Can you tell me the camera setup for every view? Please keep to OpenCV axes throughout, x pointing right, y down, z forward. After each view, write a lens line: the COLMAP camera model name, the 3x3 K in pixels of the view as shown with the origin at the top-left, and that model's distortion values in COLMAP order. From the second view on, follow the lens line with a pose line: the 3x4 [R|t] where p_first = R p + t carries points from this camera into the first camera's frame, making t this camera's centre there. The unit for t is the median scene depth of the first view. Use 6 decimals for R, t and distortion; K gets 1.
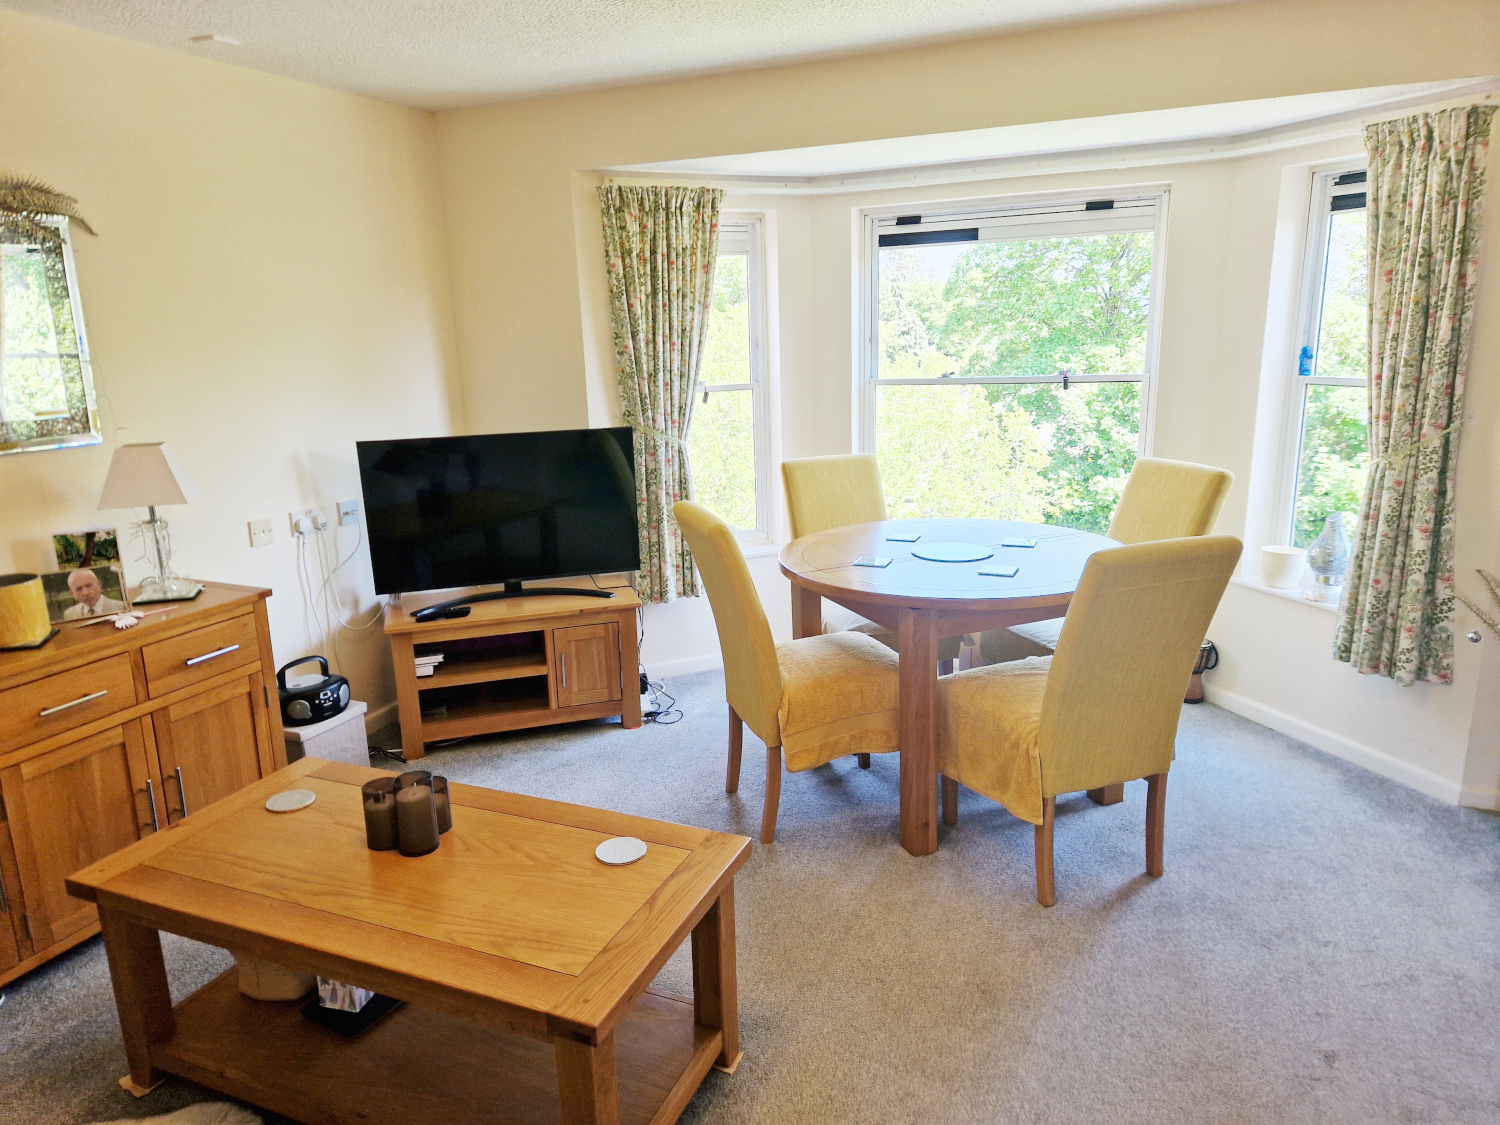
lens RADIAL K [[994.6, 0, 742.3], [0, 994.6, 557.2], [0, 0, 1]] dist [0.080074, -0.086030]
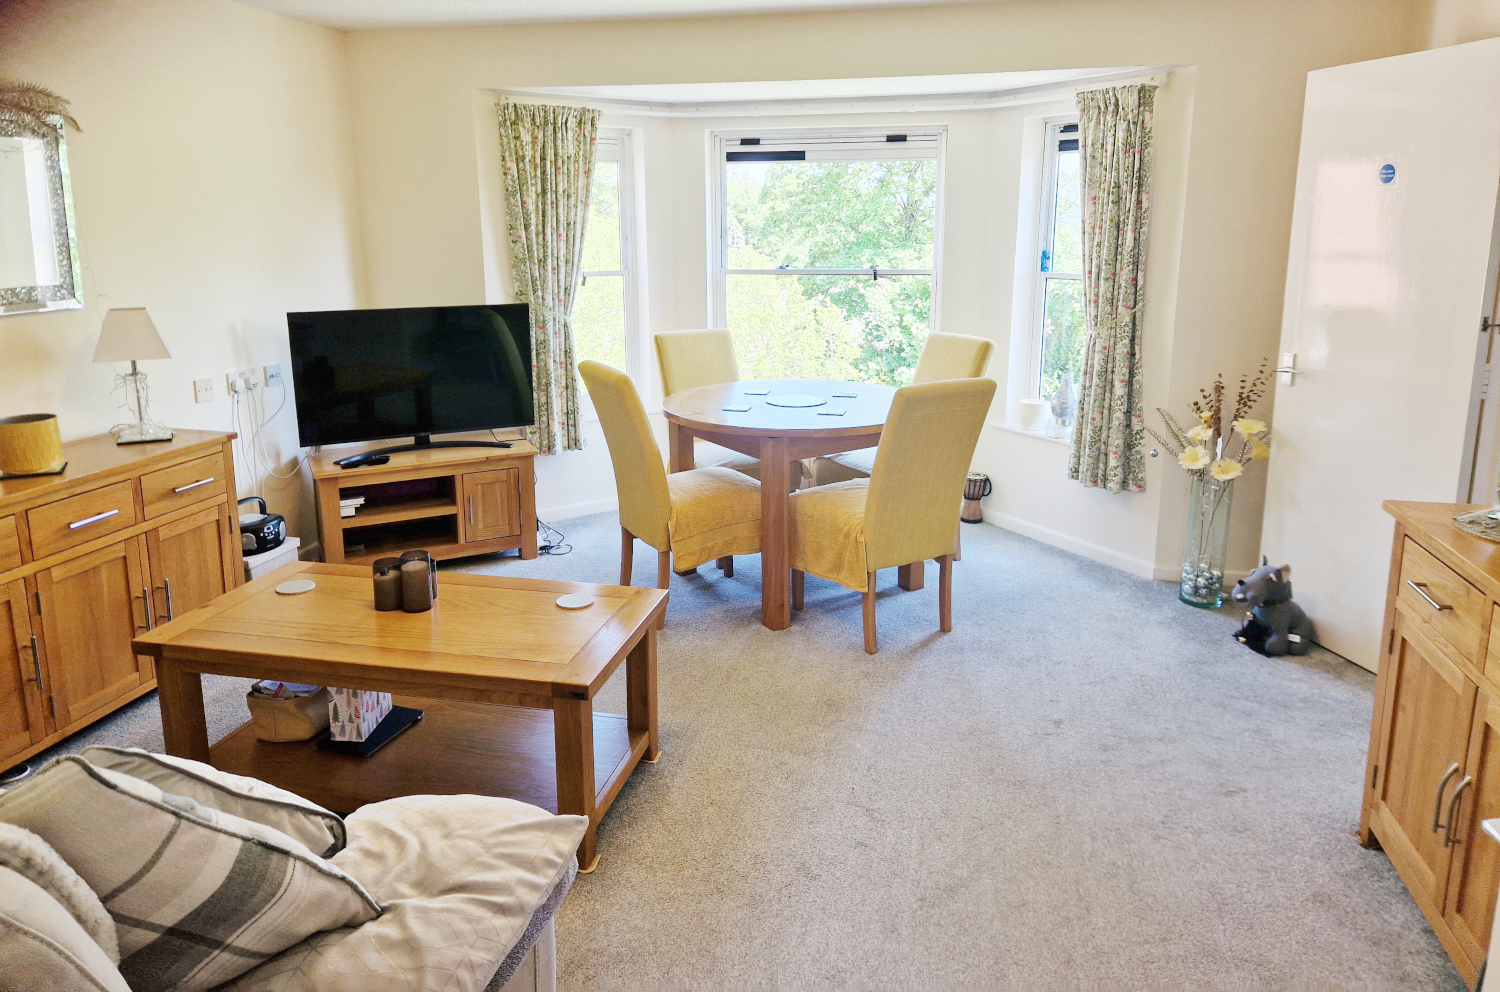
lens RADIAL K [[999.7, 0, 753.2], [0, 999.7, 411.1], [0, 0, 1]] dist [0.075230, -0.084006]
pose [[0.981658, -0.009191, 0.190430, -0.090304], [0.017362, 0.998997, -0.041286, 0.060627], [-0.189860, 0.043835, 0.980832, -0.258228]]
